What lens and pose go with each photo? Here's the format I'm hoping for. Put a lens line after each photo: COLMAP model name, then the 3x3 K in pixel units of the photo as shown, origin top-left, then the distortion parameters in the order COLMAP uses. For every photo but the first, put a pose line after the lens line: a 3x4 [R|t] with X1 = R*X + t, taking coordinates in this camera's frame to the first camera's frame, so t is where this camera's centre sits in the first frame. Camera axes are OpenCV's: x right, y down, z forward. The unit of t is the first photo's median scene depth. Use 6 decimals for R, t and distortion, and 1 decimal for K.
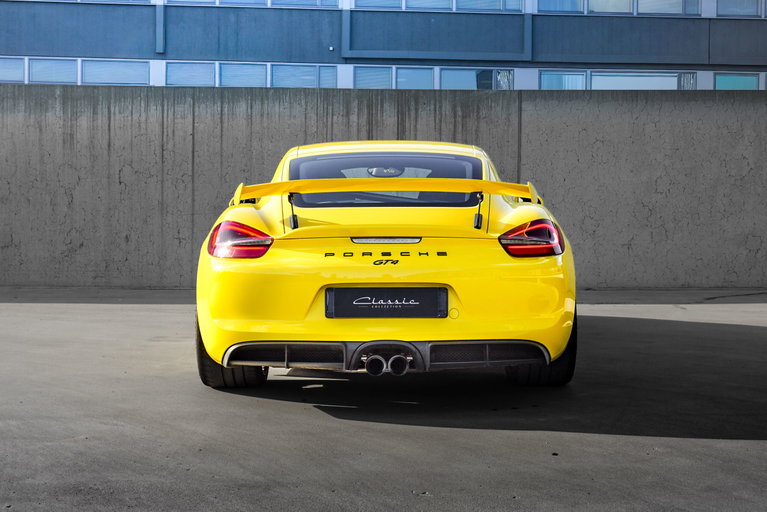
lens RADIAL K [[927.0, 0, 420.0], [0, 927.0, 256.7], [0, 0, 1]] dist [0.001789, 0.008417]
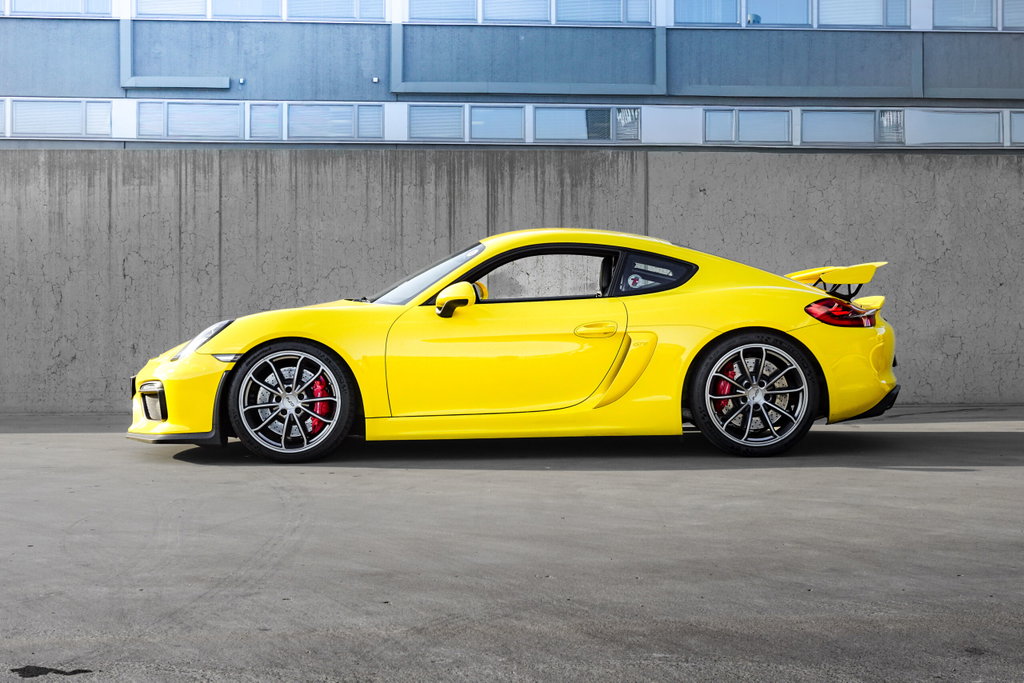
lens RADIAL K [[1444.1, 0, 515.9], [0, 1444.1, 360.1], [0, 0, 1]] dist [-0.023879, 0.103570]
pose [[0.999882, -0.011063, 0.010641, -0.014516], [0.011275, 0.999734, -0.020124, 0.017072], [-0.010415, 0.020242, 0.999741, -0.188575]]
